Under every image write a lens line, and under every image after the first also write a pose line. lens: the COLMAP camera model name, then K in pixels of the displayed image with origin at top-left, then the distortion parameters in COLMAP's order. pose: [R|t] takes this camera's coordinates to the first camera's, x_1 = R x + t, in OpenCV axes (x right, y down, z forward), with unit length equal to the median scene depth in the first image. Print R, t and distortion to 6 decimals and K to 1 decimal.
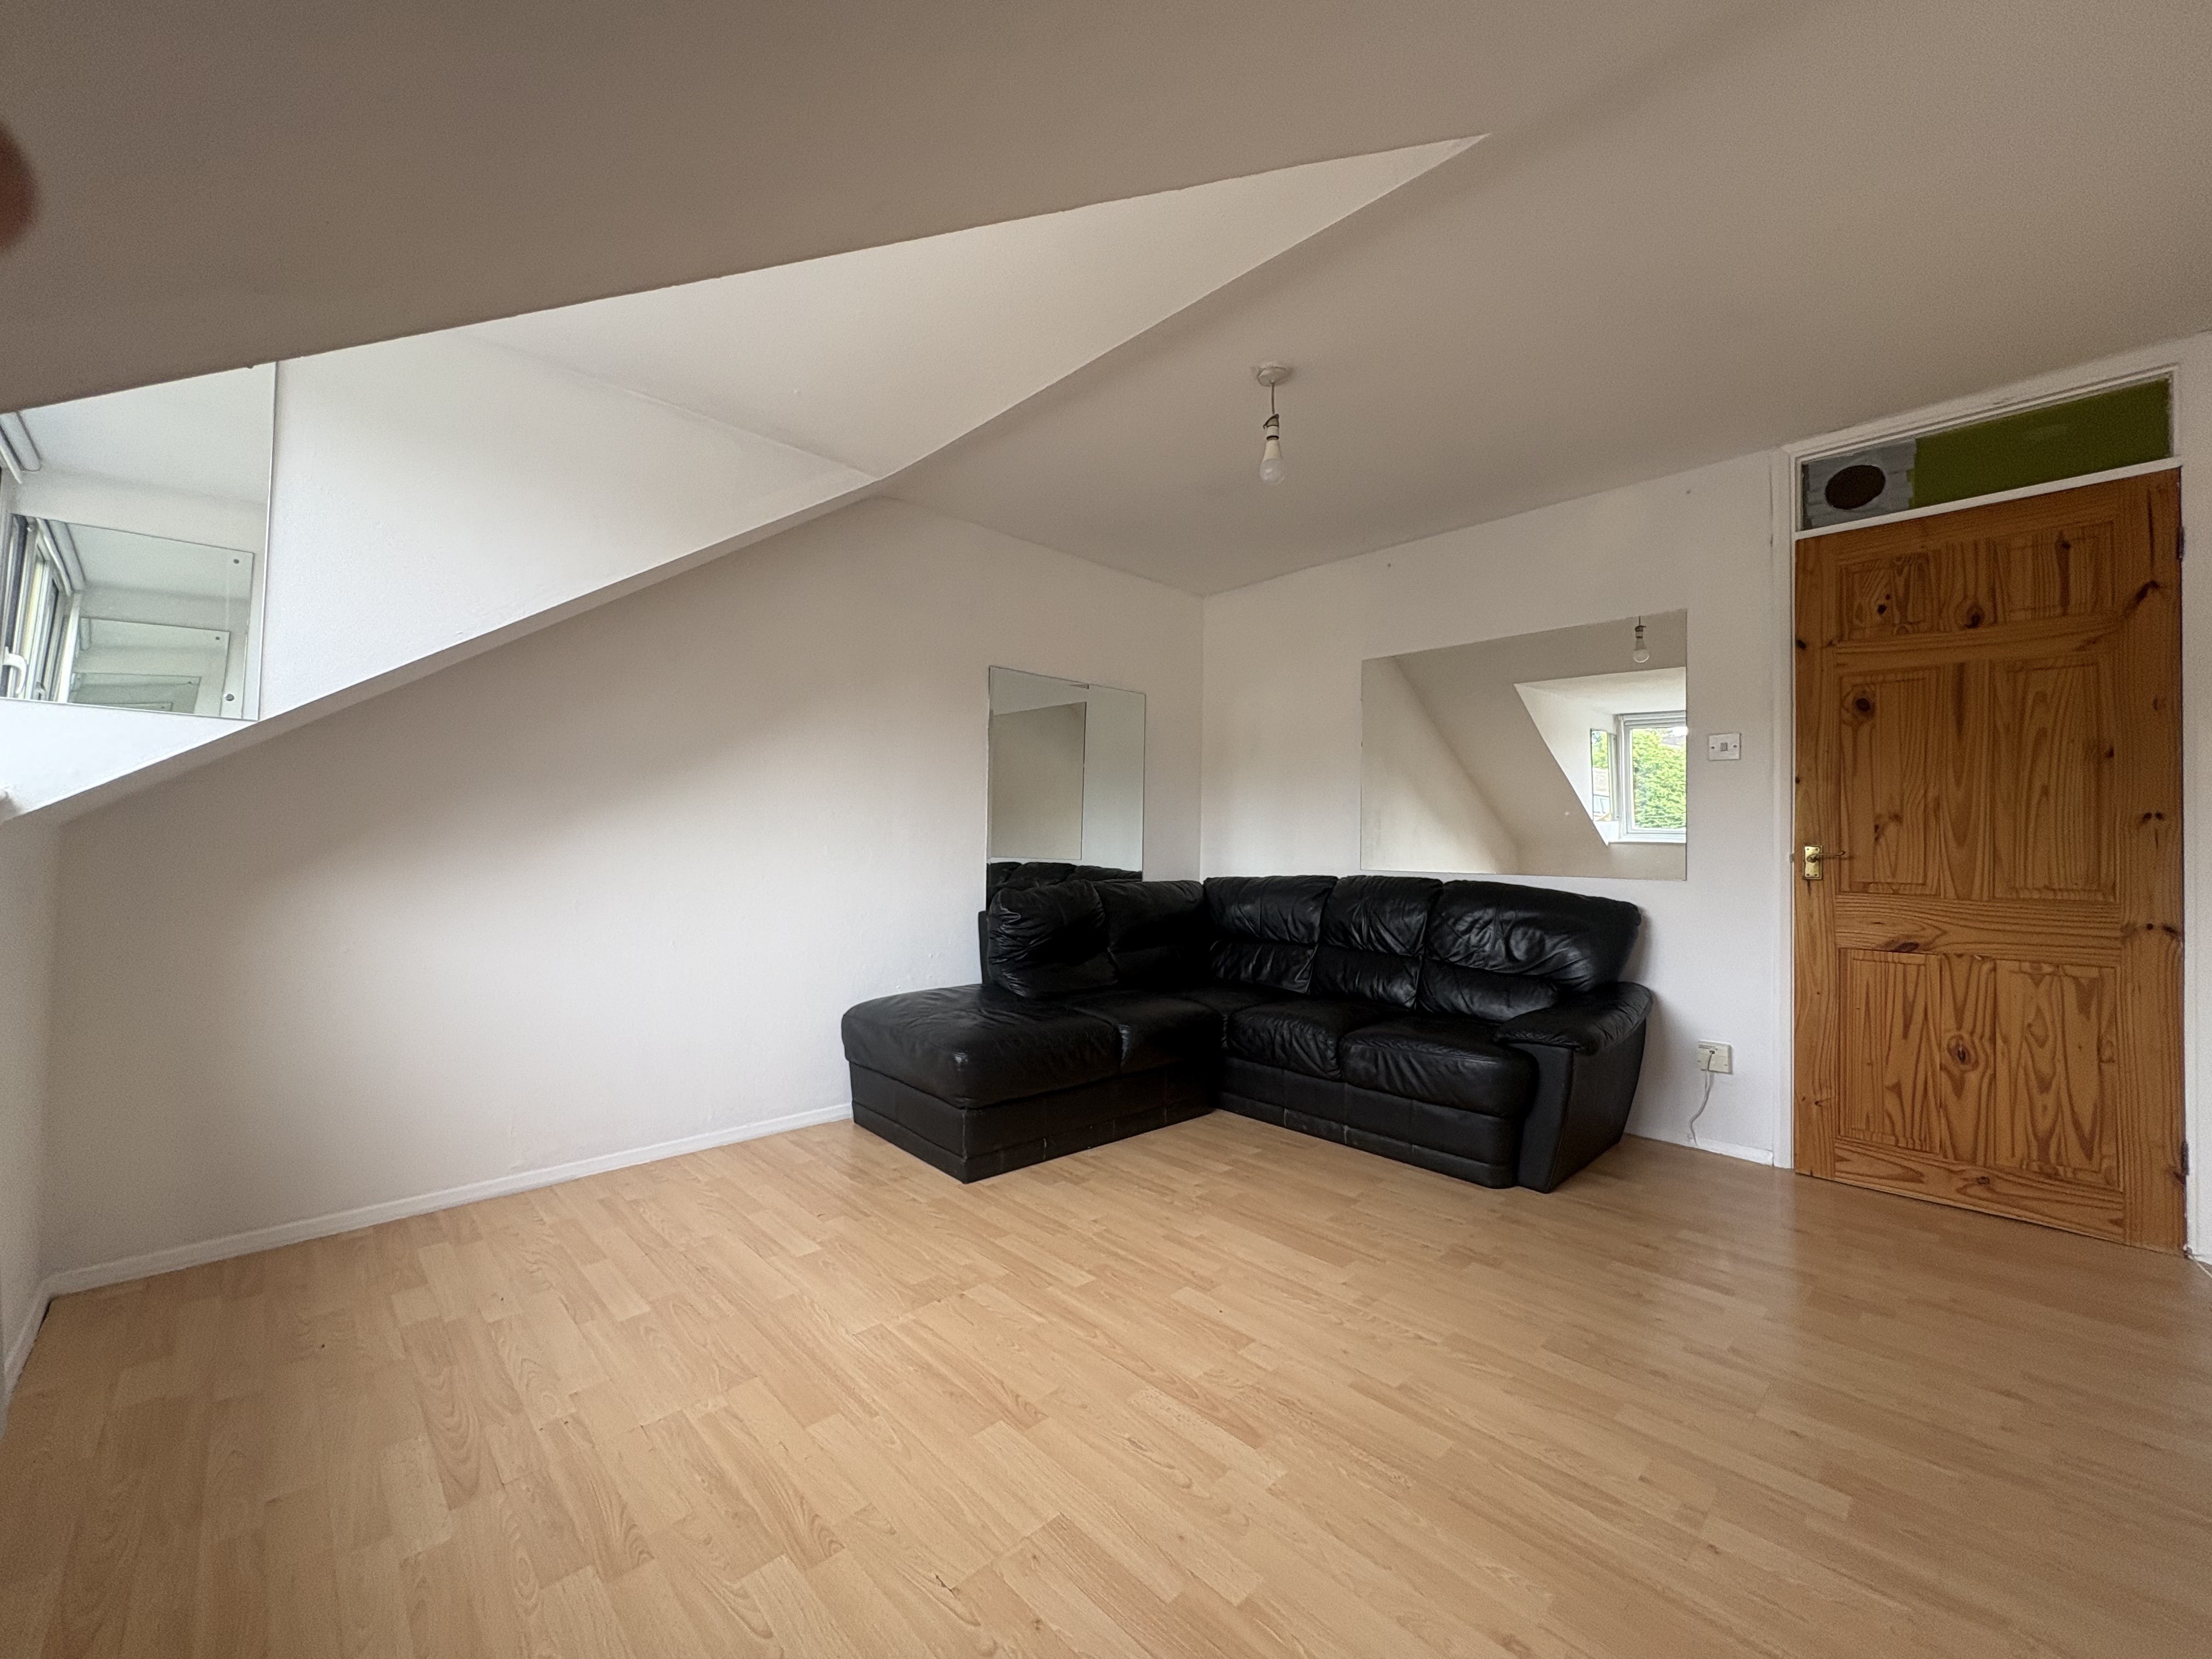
lens RADIAL K [[891.7, 0, 1106.5], [0, 891.7, 833.1], [0, 0, 1]] dist [0.000828, 0.000366]
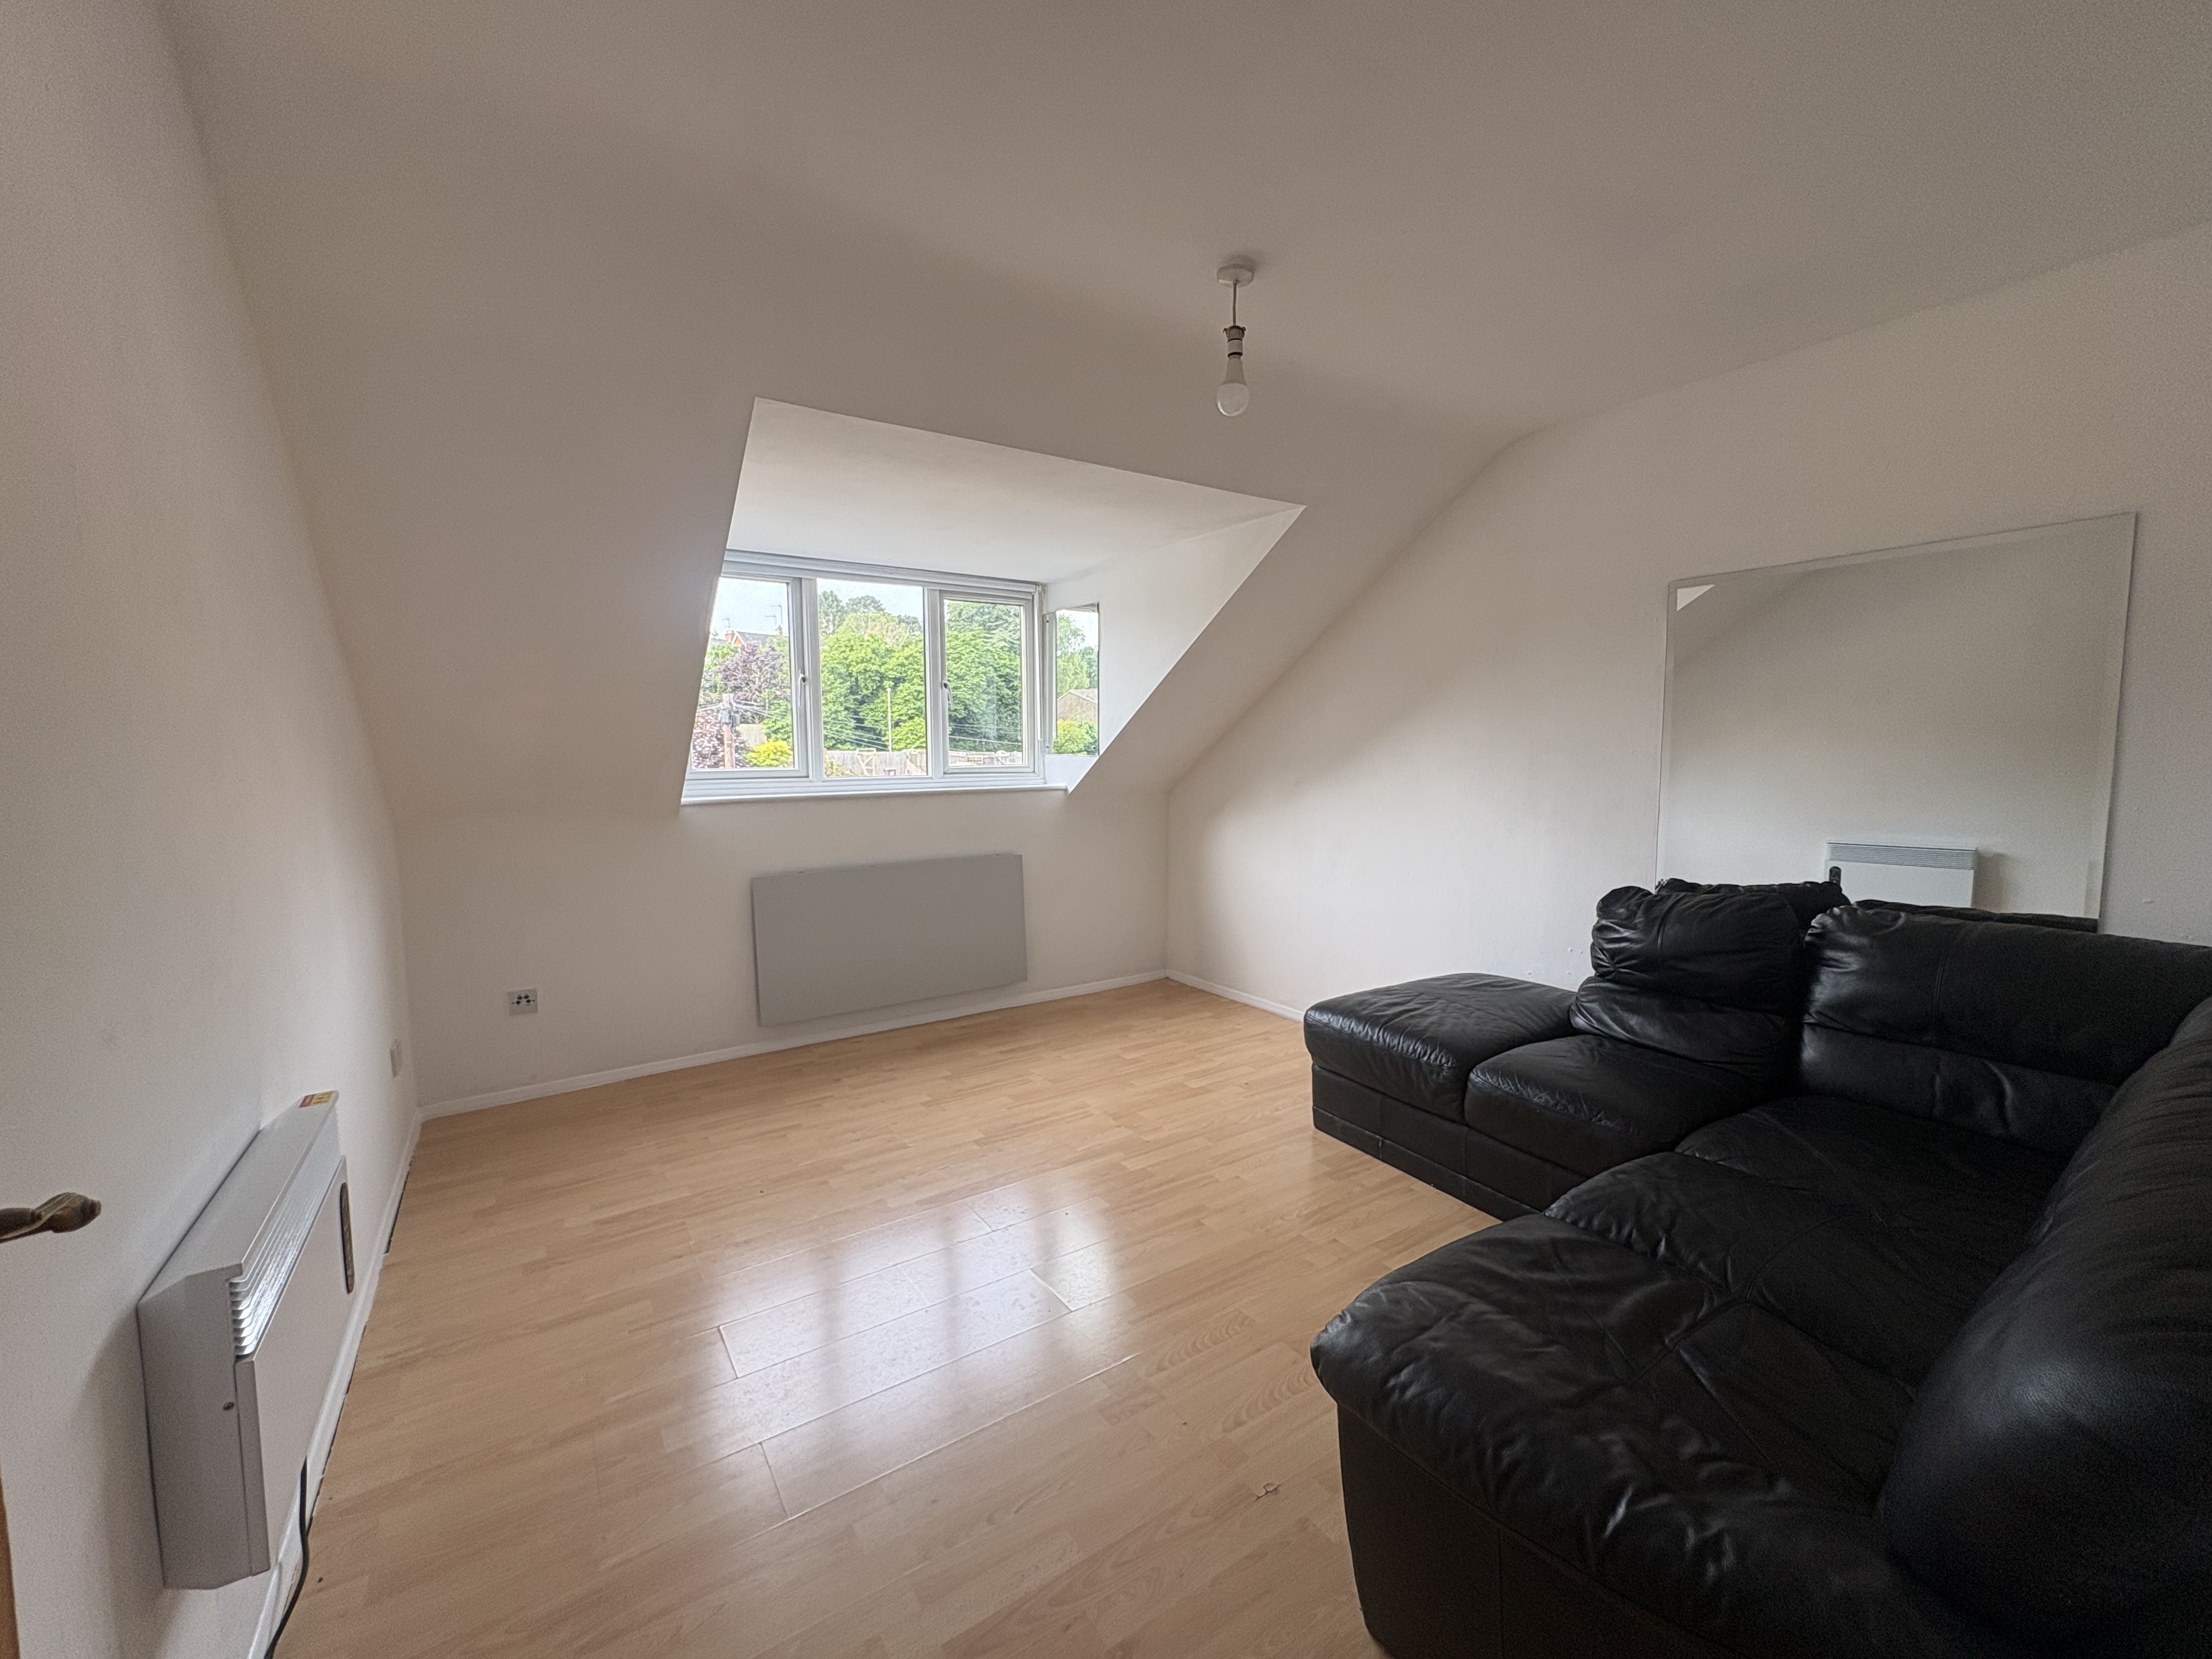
lens RADIAL K [[891.7, 0, 1105.6], [0, 891.7, 828.1], [0, 0, 1]] dist [0.000828, 0.000366]
pose [[-0.176475, 0.079420, -0.981096, 1.274913], [0.015898, 0.996840, 0.077835, -0.102442], [0.984177, -0.001862, -0.177180, 1.236386]]
